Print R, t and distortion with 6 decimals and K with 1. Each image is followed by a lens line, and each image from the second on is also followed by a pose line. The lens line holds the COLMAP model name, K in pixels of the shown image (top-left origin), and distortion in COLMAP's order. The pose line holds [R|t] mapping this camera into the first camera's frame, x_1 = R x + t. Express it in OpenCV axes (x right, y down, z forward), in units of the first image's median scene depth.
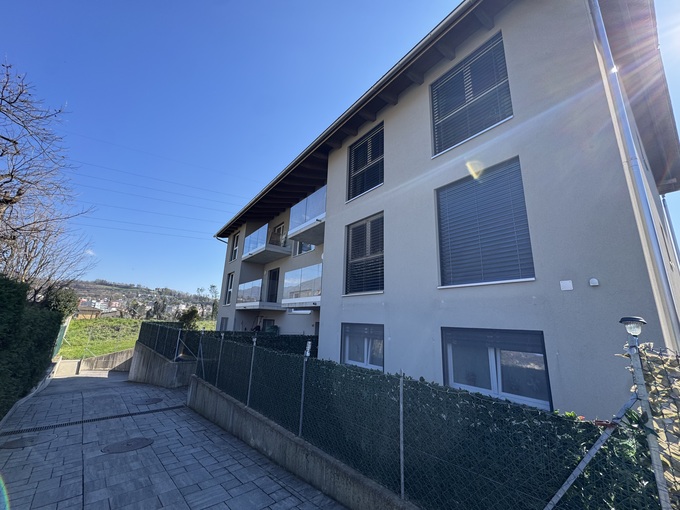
lens RADIAL K [[271.6, 0, 340.0], [0, 271.6, 255.0], [0, 0, 1]] dist [-0.002897, 0.000424]
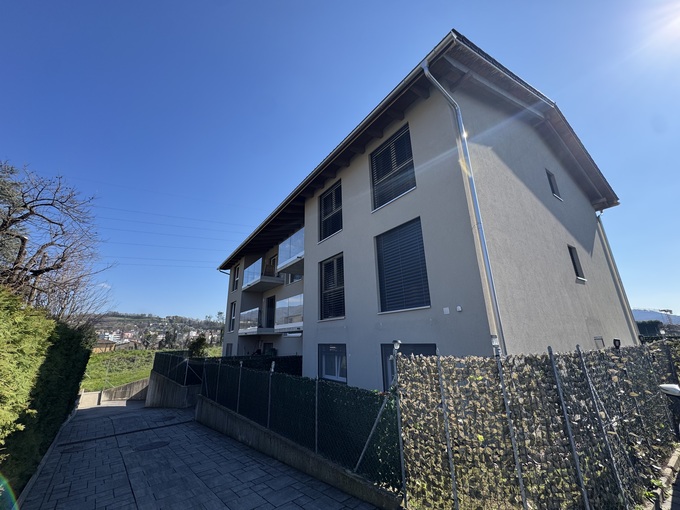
lens RADIAL K [[271.6, 0, 340.0], [0, 271.6, 255.0], [0, 0, 1]] dist [-0.002897, 0.000424]
pose [[0.997209, -0.071425, -0.021722, 0.138969], [0.070043, 0.995808, -0.058823, -0.060055], [0.025833, 0.057137, 0.998032, -0.206066]]
